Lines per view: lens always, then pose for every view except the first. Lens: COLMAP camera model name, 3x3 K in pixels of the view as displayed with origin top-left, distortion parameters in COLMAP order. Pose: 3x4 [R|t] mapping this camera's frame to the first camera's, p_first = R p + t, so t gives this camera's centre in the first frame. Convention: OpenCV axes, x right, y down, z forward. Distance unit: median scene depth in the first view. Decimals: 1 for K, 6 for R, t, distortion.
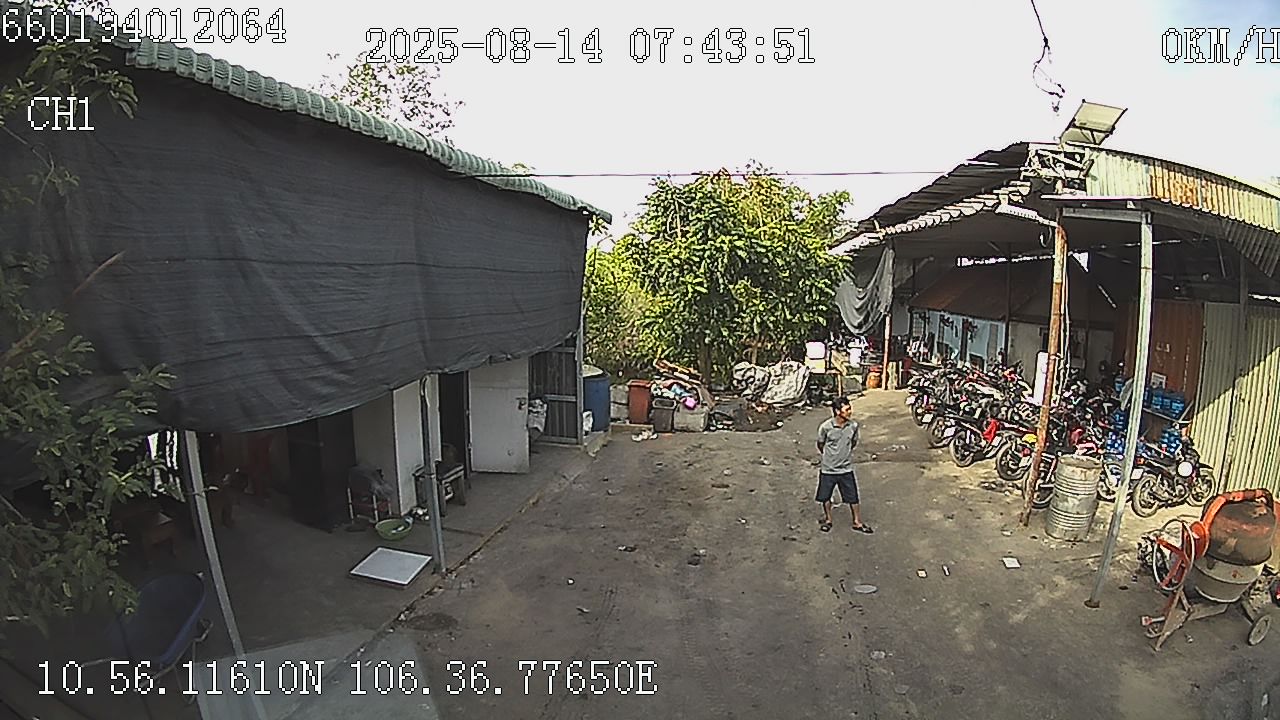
lens RADIAL K [[761.7, 0, 649.8], [0, 761.7, 370.0], [0, 0, 1]] dist [-0.373540, 0.108815]
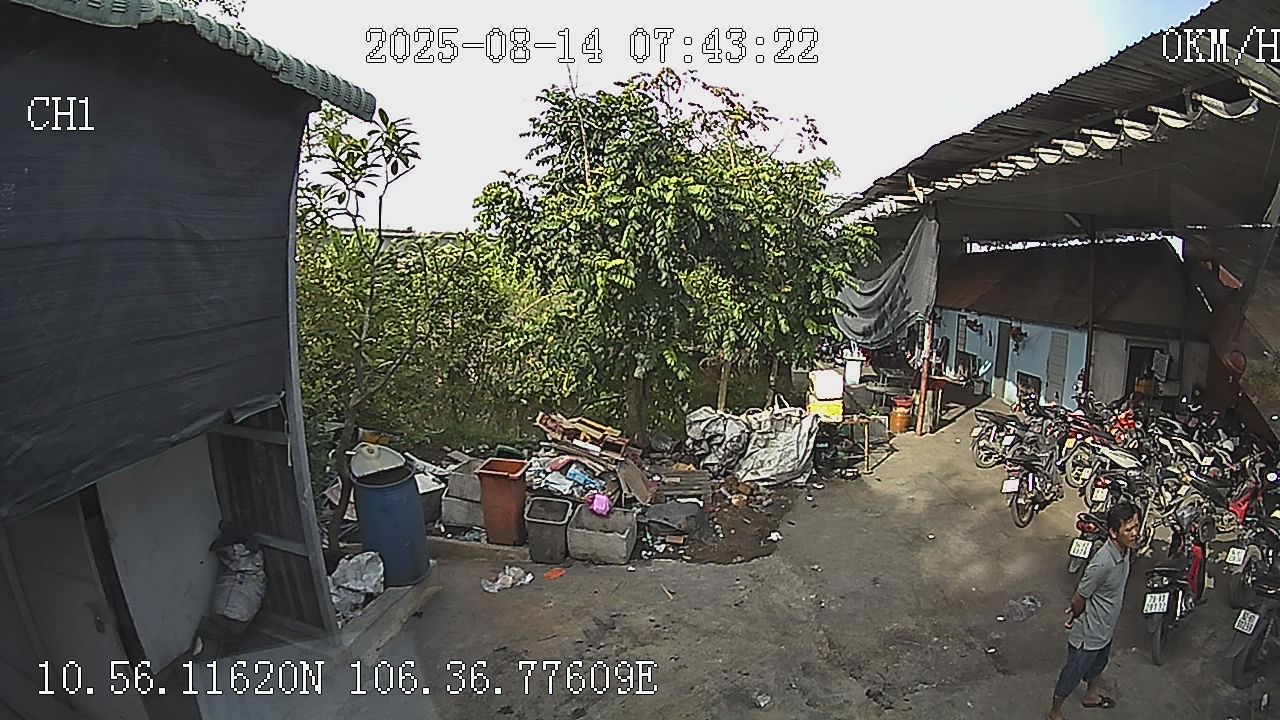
lens RADIAL K [[761.7, 0, 649.8], [0, 761.7, 370.0], [0, 0, 1]] dist [-0.373540, 0.108815]
pose [[0.998328, -0.007772, 0.057282, 0.050887], [0.007306, 0.999939, 0.008343, -0.044935], [-0.057343, -0.007910, 0.998323, 0.437396]]
